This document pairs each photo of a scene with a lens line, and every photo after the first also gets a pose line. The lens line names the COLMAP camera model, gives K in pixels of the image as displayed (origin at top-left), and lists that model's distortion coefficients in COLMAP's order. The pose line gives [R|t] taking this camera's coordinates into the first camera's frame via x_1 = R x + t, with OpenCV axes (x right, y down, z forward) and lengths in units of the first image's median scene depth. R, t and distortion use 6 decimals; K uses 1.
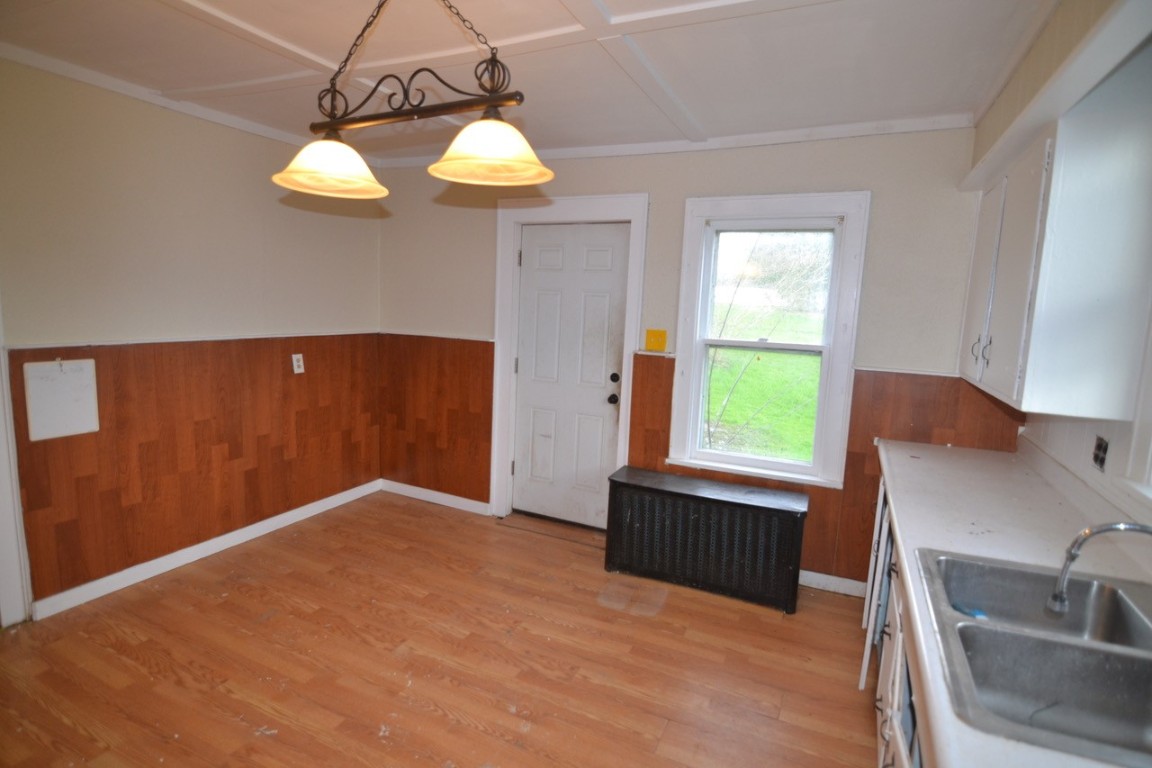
lens RADIAL K [[585.3, 0, 567.5], [0, 585.3, 385.8], [0, 0, 1]] dist [0.002811, -0.013488]
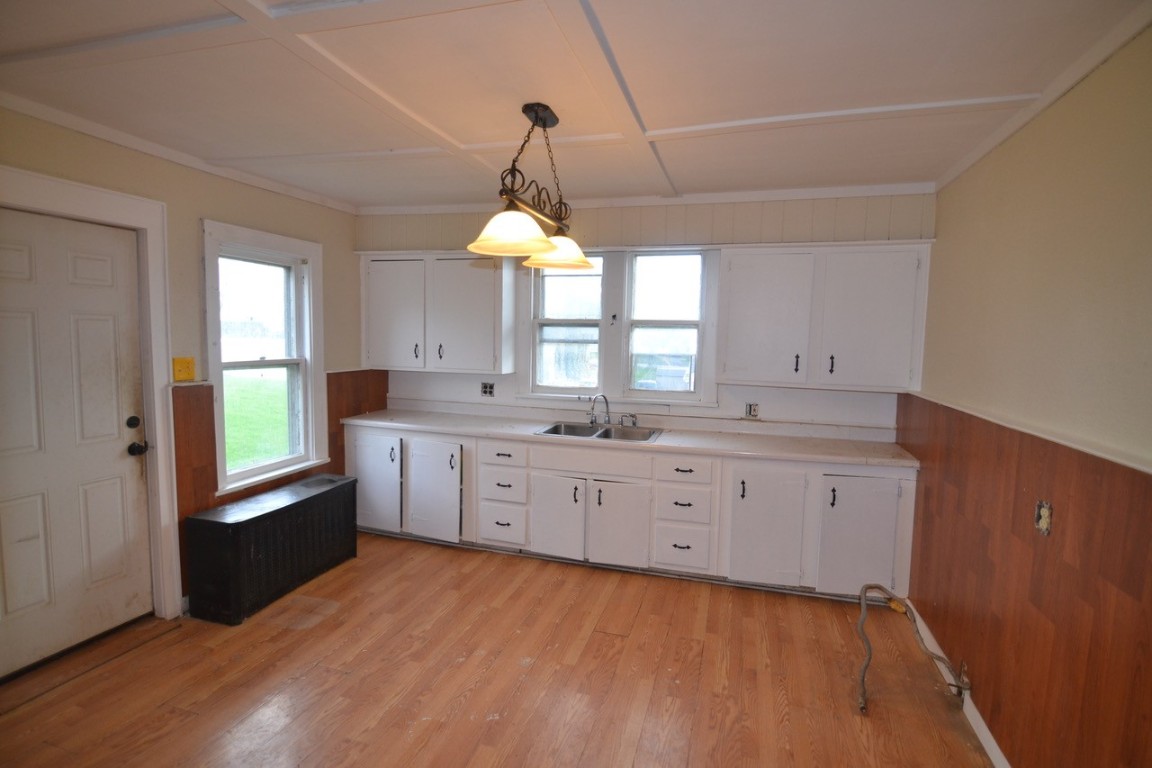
lens RADIAL K [[585.3, 0, 567.5], [0, 585.3, 385.8], [0, 0, 1]] dist [0.002811, -0.013488]
pose [[-0.149774, -0.126551, 0.980588, -0.933107], [0.115386, 0.982761, 0.144456, -0.130477], [-0.981964, 0.134782, -0.132590, 0.626741]]
